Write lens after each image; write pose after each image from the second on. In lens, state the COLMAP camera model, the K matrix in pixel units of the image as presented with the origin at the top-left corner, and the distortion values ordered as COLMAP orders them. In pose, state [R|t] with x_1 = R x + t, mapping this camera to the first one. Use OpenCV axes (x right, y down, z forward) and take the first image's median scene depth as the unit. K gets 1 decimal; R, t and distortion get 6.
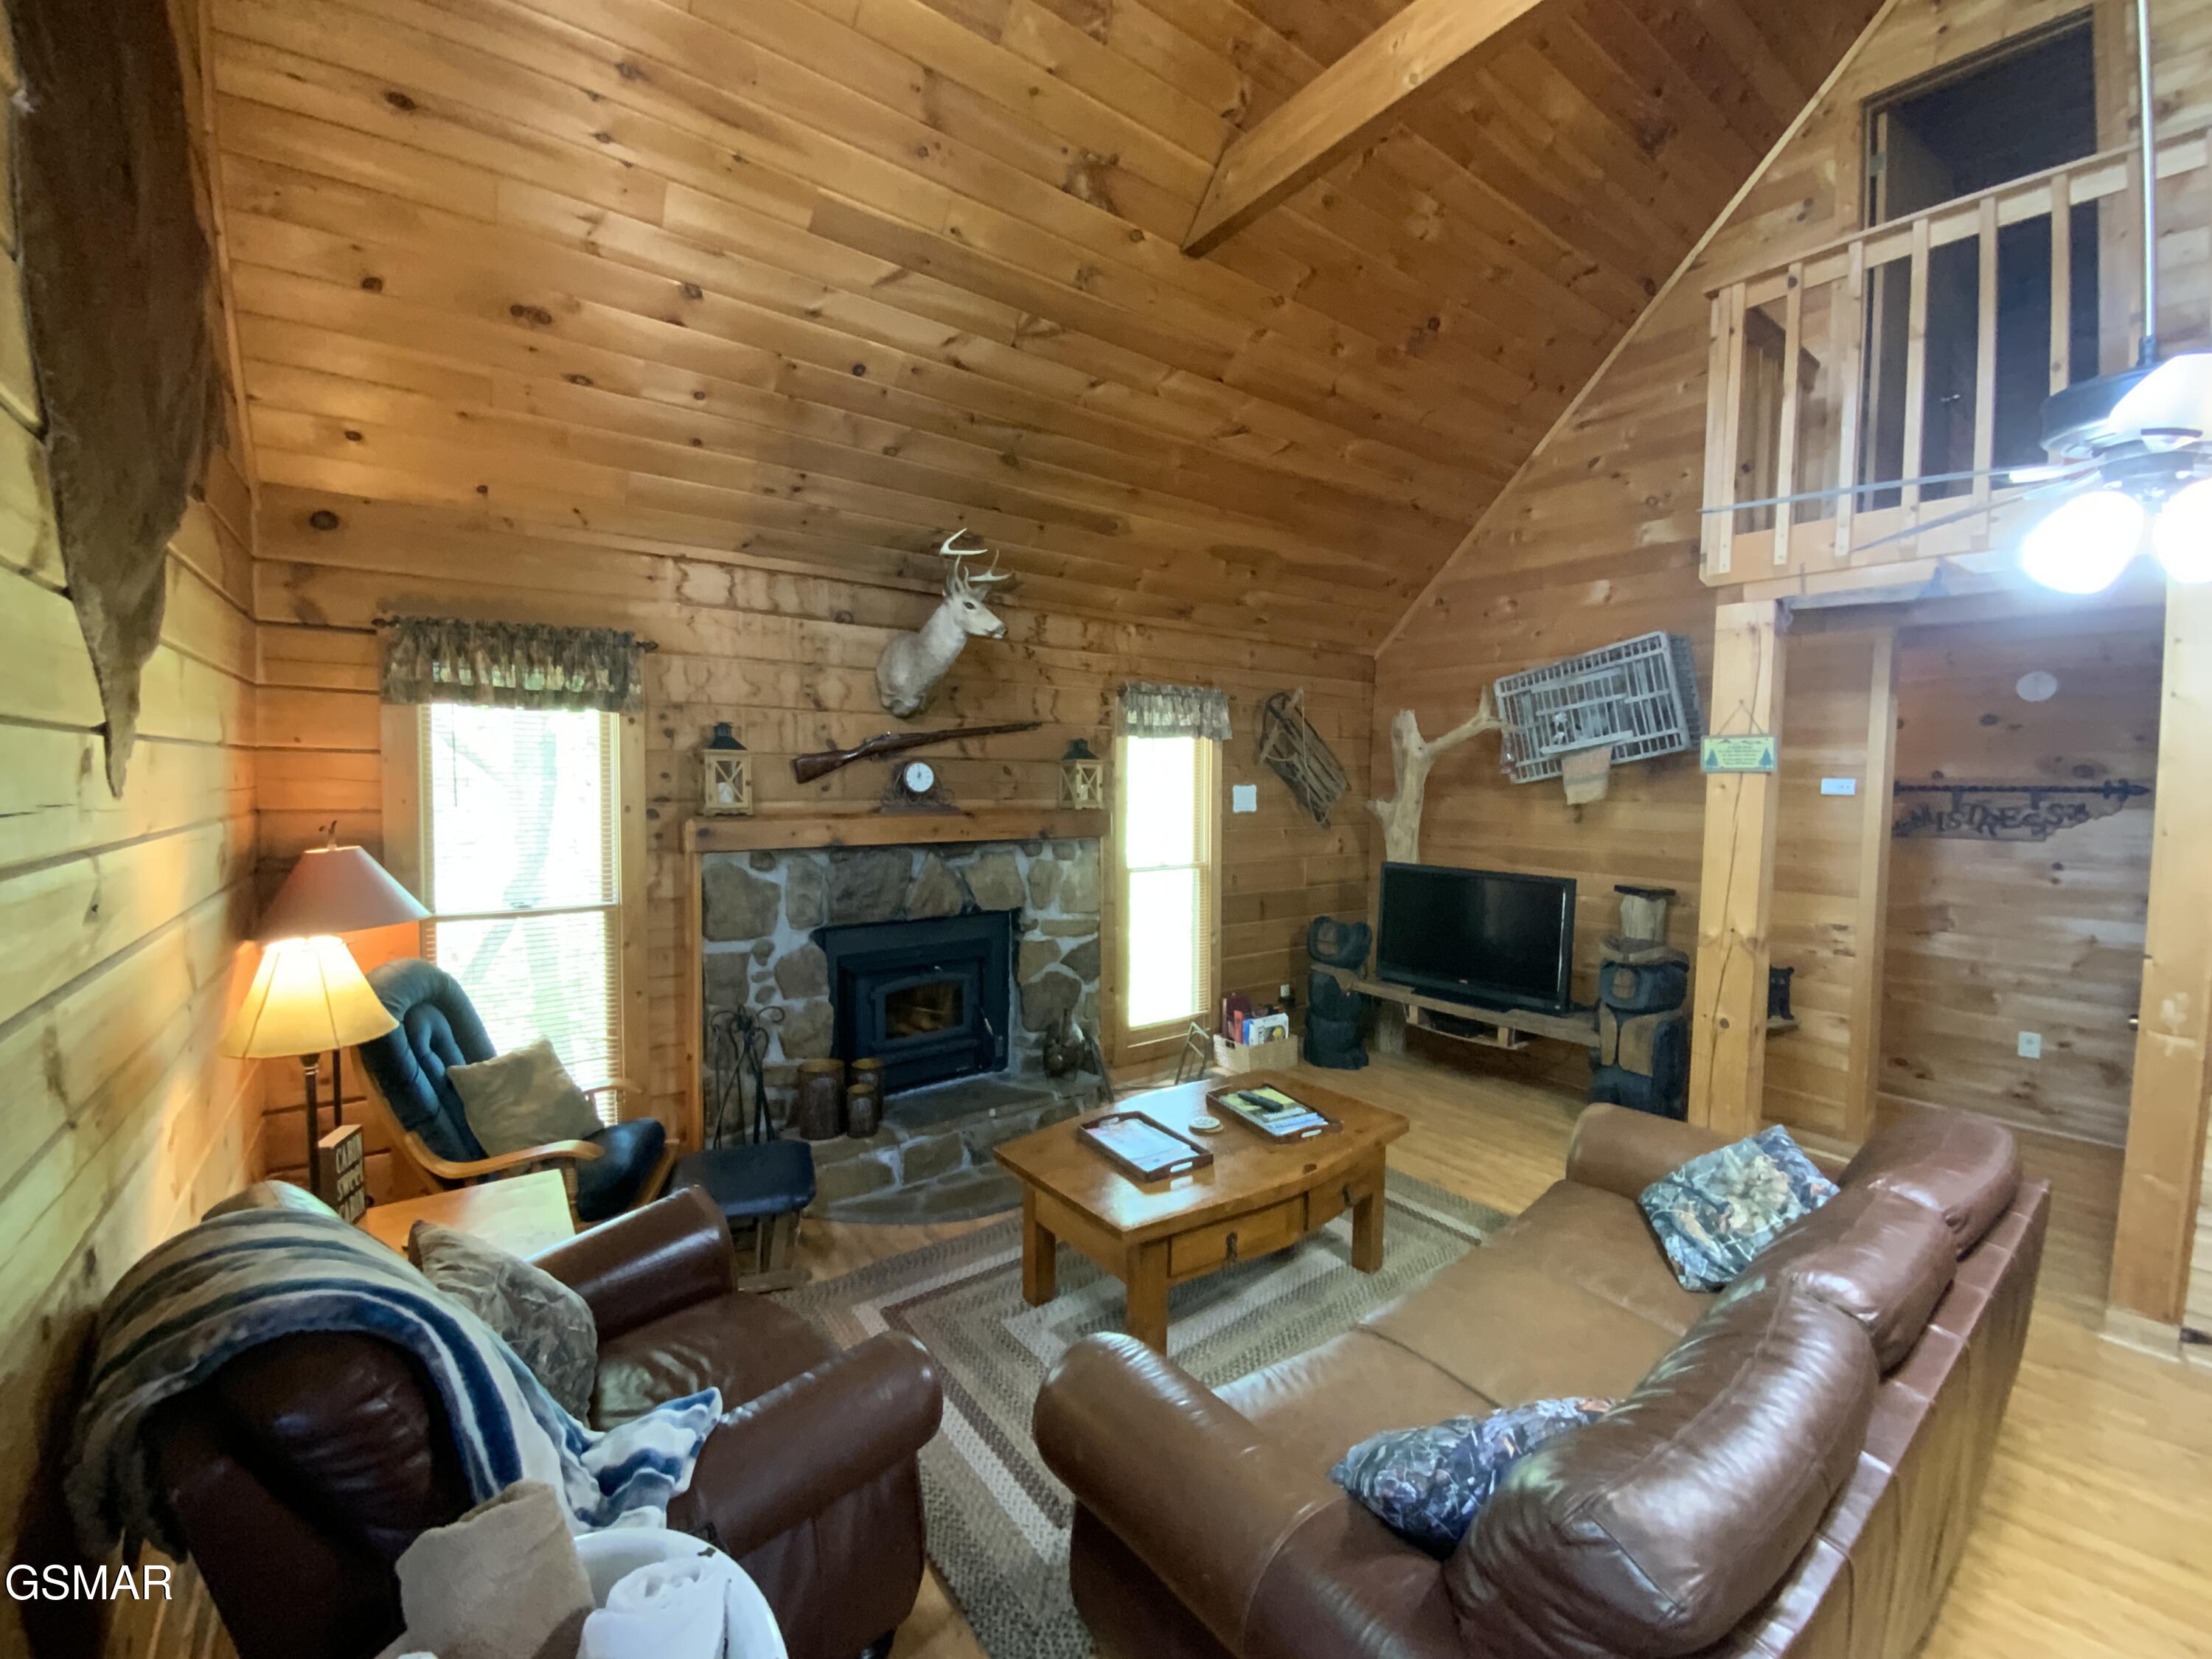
lens RADIAL K [[889.8, 0, 1104.5], [0, 889.8, 834.1], [0, 0, 1]] dist [0.013884, -0.014715]
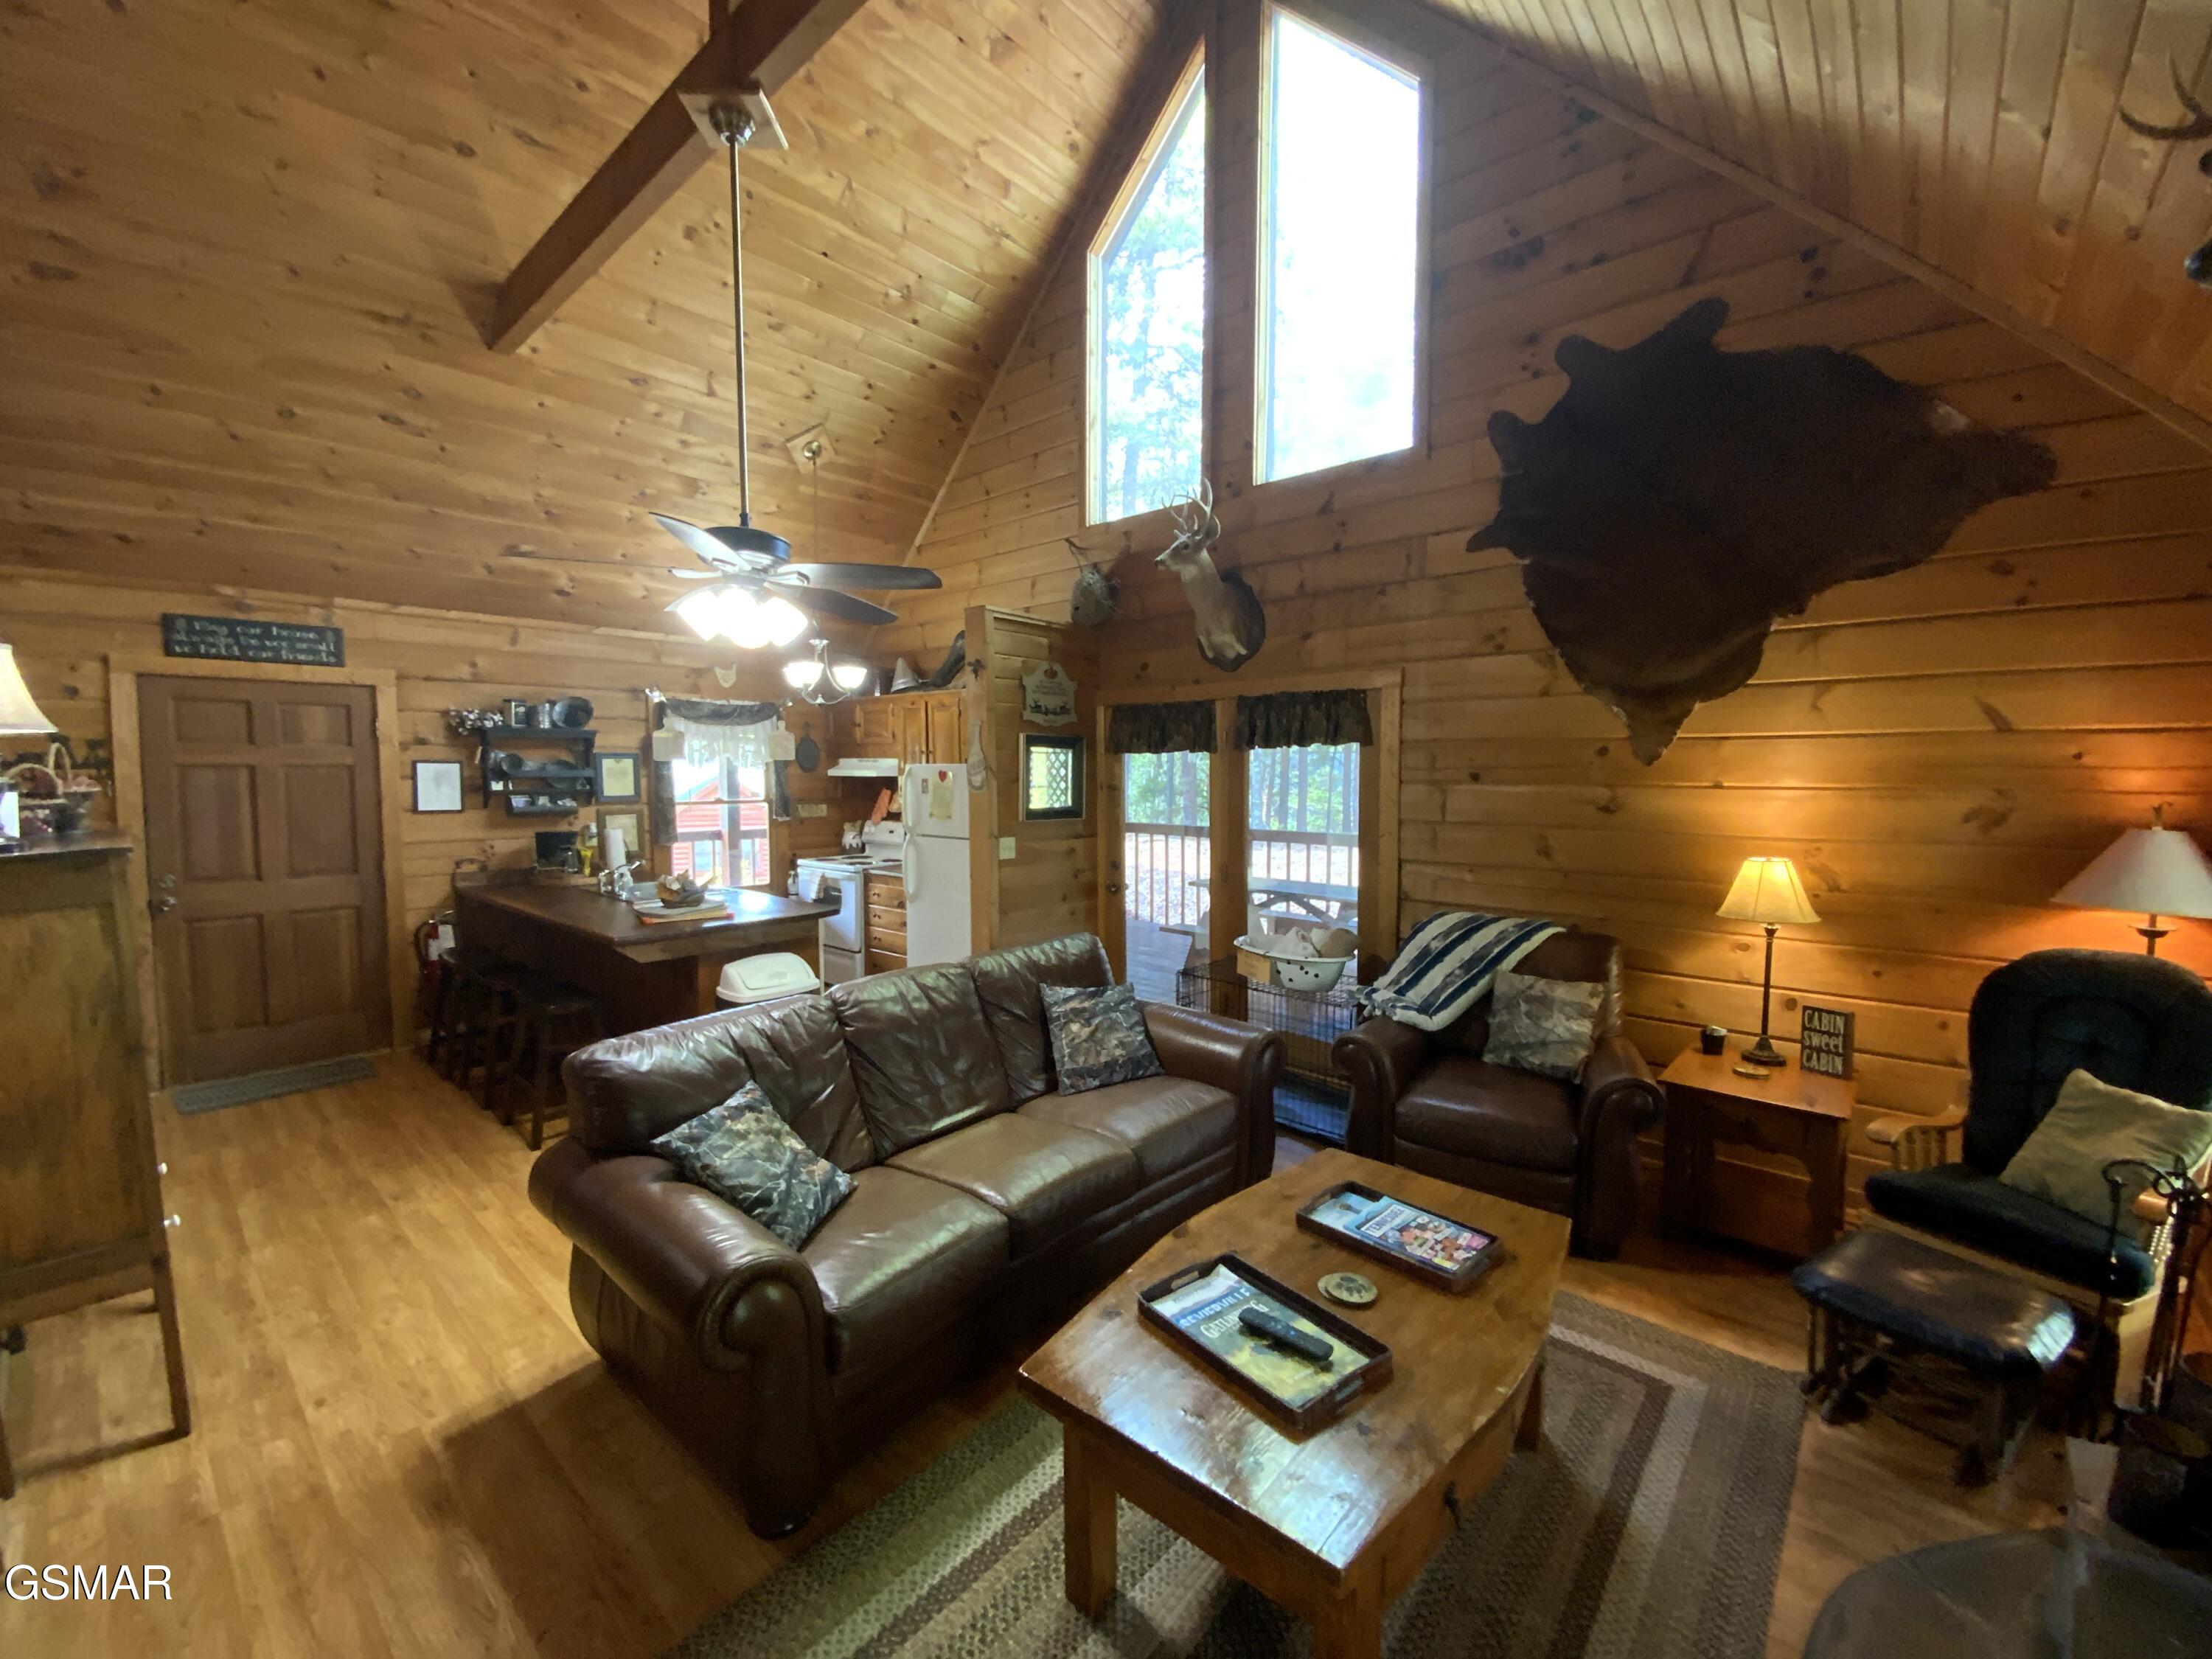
lens RADIAL K [[884.6, 0, 1103.5], [0, 884.6, 833.5], [0, 0, 1]] dist [-0.007810, -0.000172]
pose [[-0.979720, 0.006494, -0.200267, 0.327930], [-0.021425, 0.990350, 0.136926, -0.061572], [0.199224, 0.138440, -0.970126, 1.228081]]
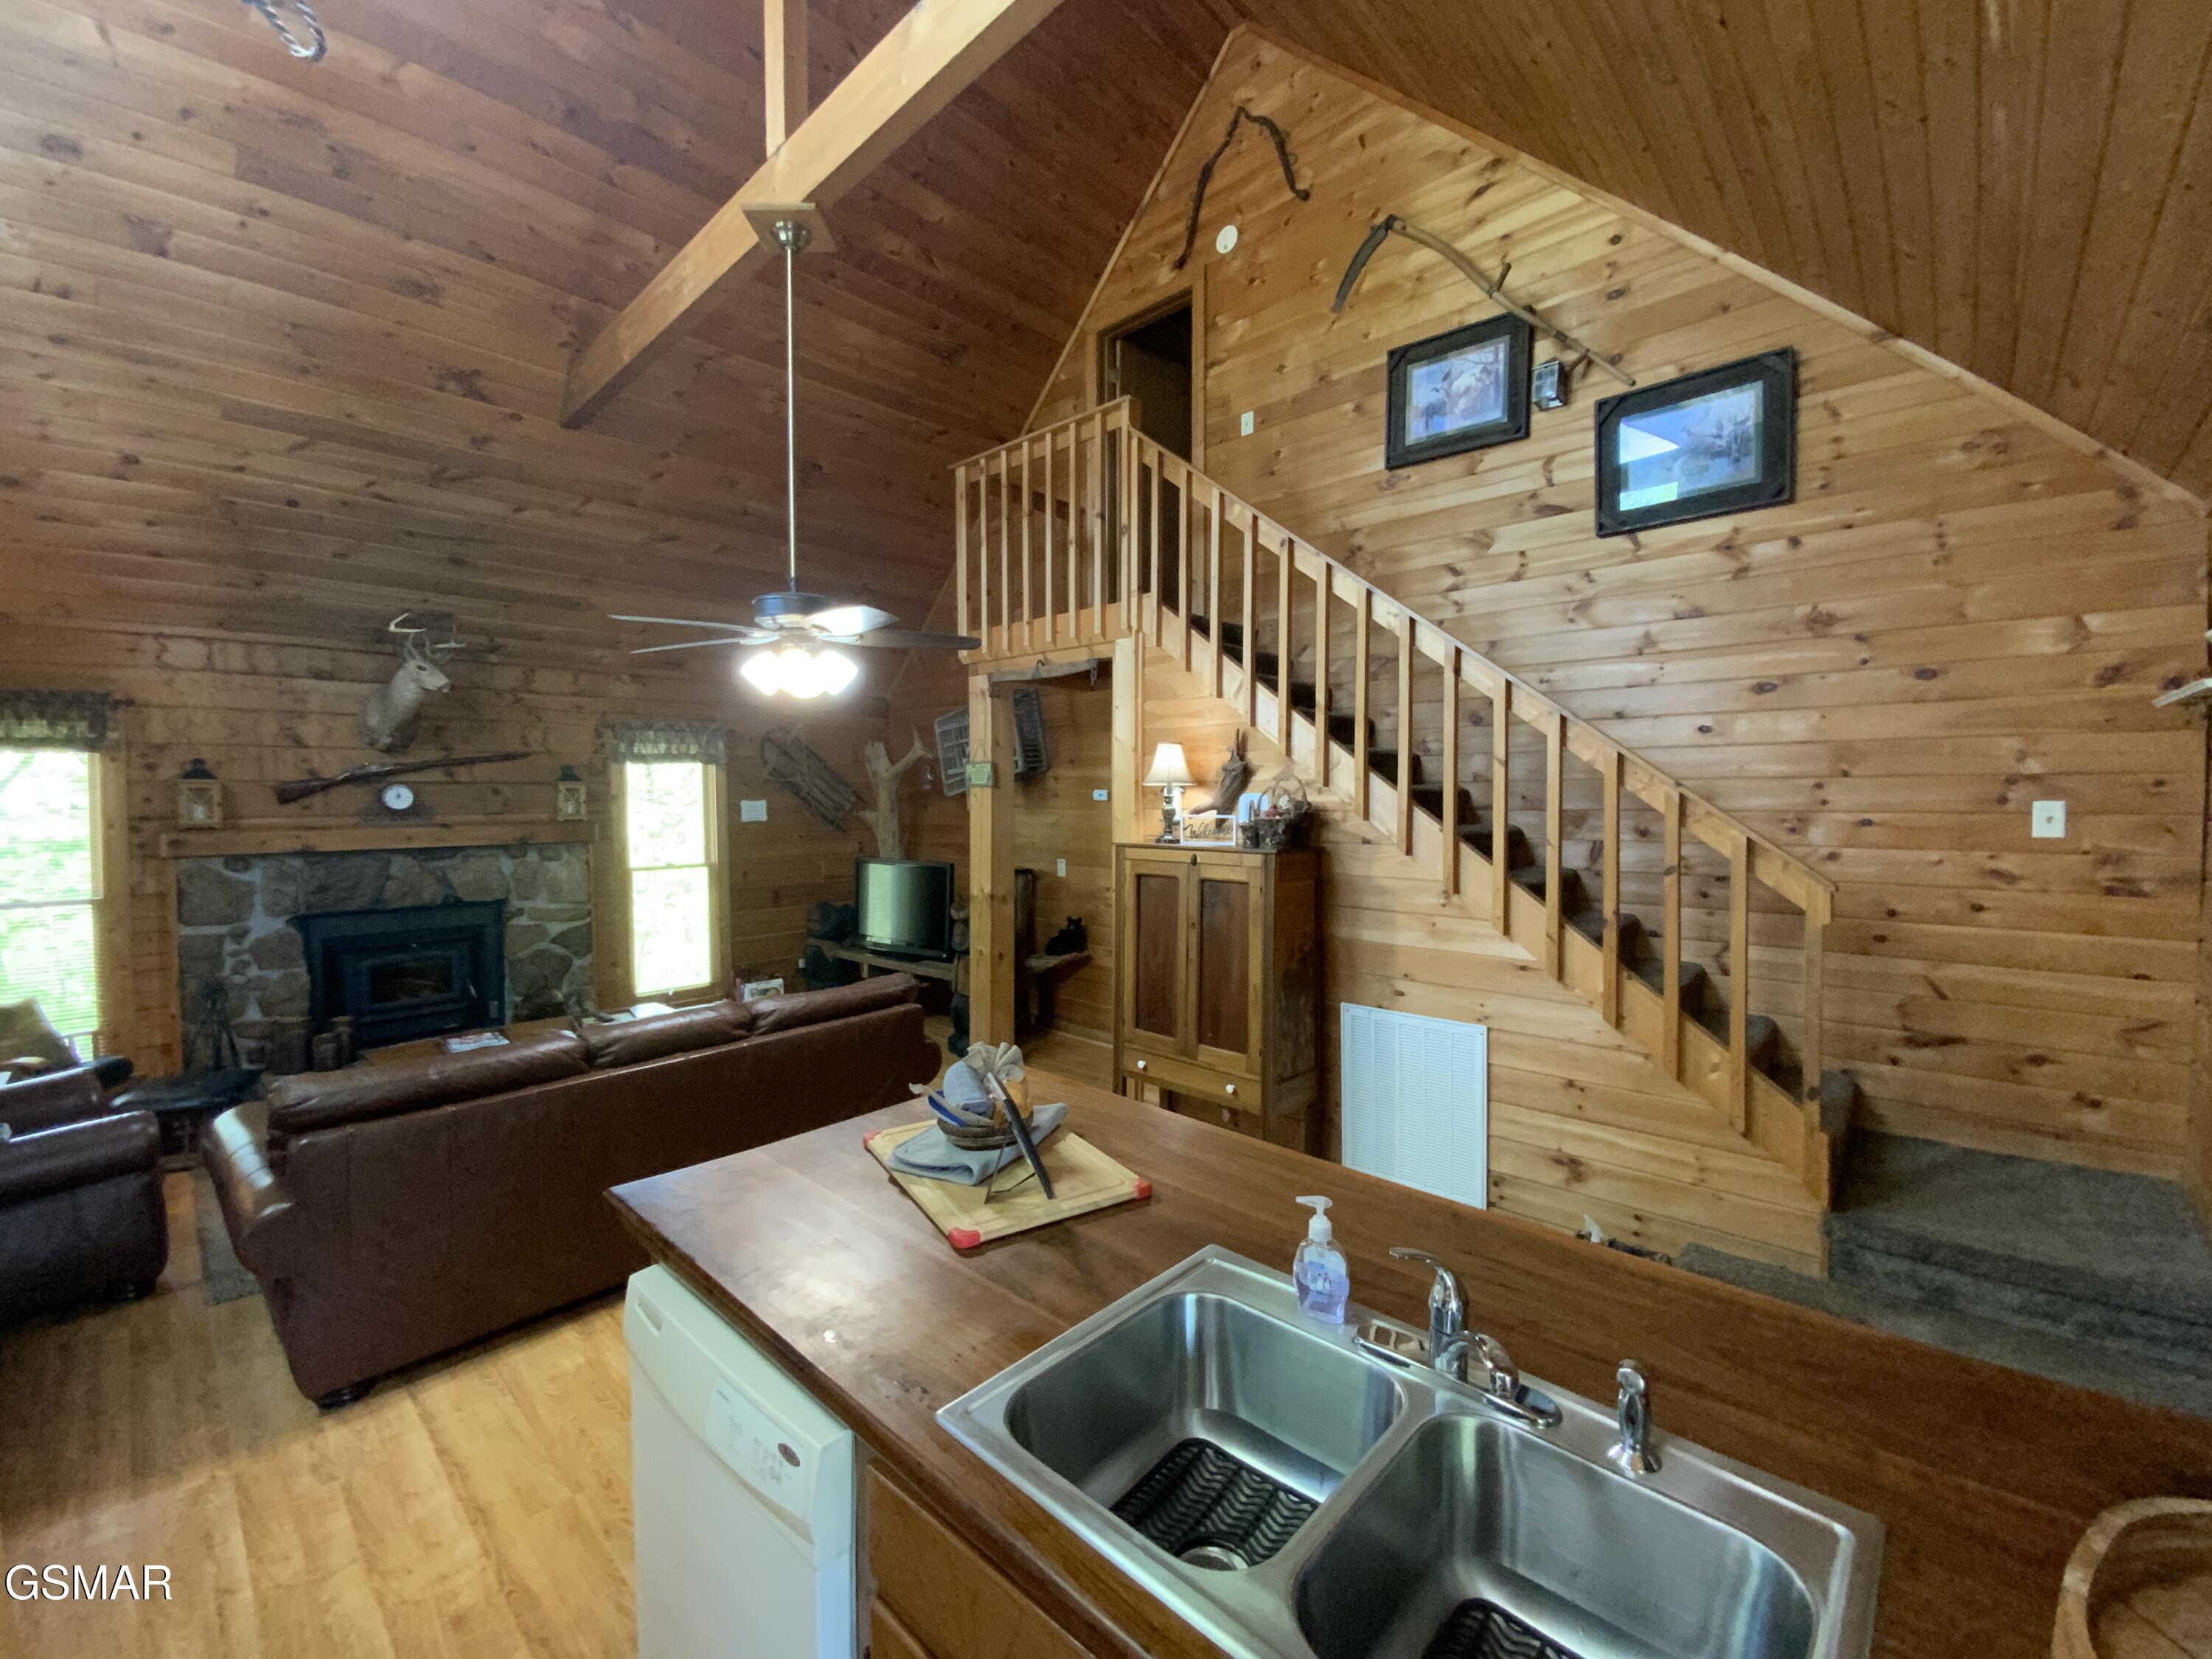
lens RADIAL K [[904.7, 0, 1147.6], [0, 904.7, 830.7], [0, 0, 1]] dist [-0.024254, -0.000437]
pose [[0.982838, -0.016786, 0.183704, 0.663986], [0.019853, 0.999692, -0.014864, 0.025847], [-0.183398, 0.018256, 0.982869, -0.492247]]
